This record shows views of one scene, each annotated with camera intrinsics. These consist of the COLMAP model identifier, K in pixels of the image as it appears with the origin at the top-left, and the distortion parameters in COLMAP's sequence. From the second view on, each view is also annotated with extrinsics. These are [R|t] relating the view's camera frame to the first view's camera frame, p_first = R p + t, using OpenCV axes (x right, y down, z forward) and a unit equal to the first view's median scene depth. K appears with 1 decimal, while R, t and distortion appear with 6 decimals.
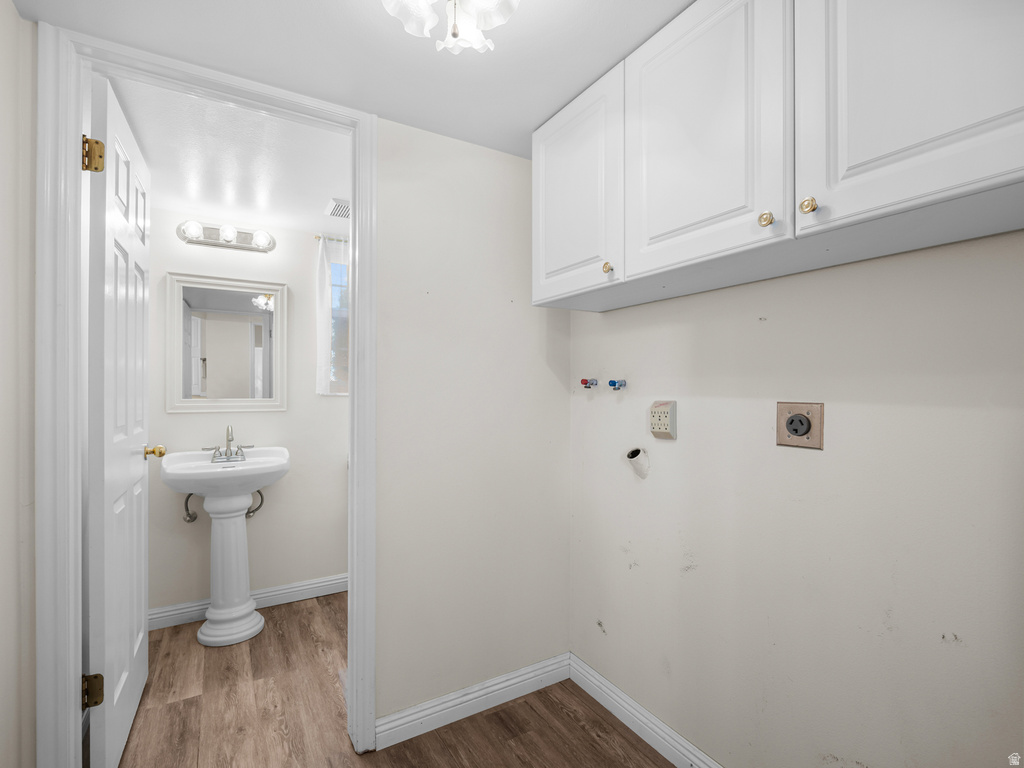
lens RADIAL K [[491.3, 0, 509.9], [0, 491.3, 384.7], [0, 0, 1]] dist [-0.001186, -0.000546]
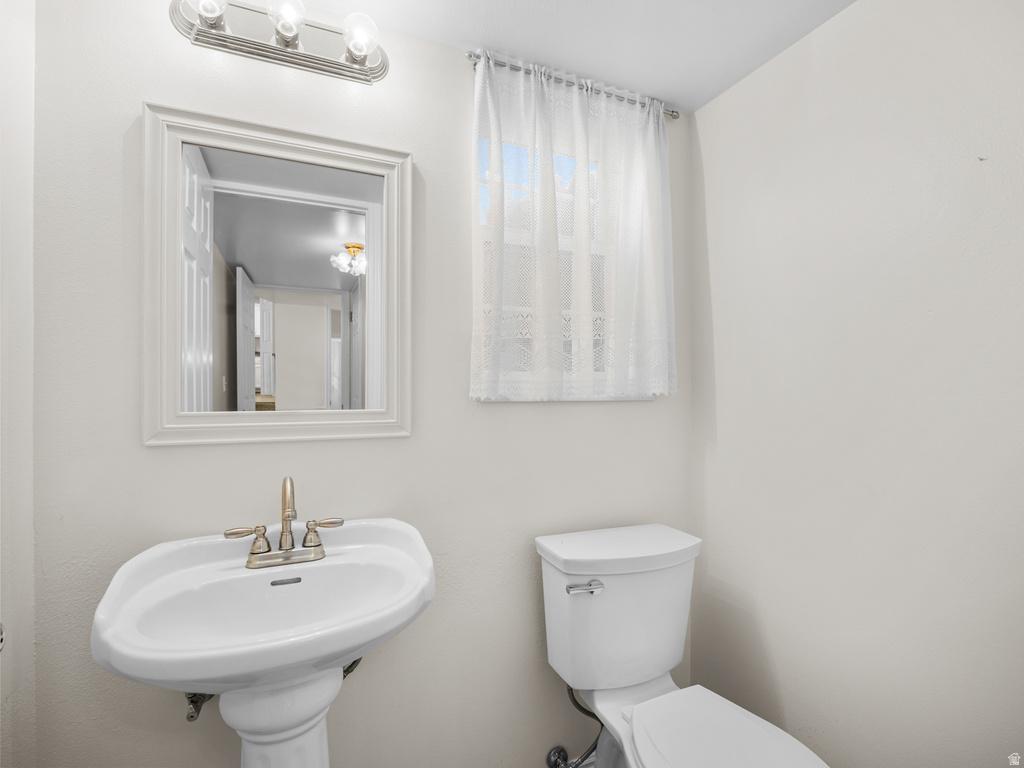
lens RADIAL K [[491.3, 0, 515.5], [0, 491.3, 384.6], [0, 0, 1]] dist [-0.001186, -0.000546]
pose [[0.993431, -0.000204, -0.114430, -0.308374], [0.000374, 0.999999, 0.001468, 0.004894], [0.114430, -0.001502, 0.993430, 0.564460]]
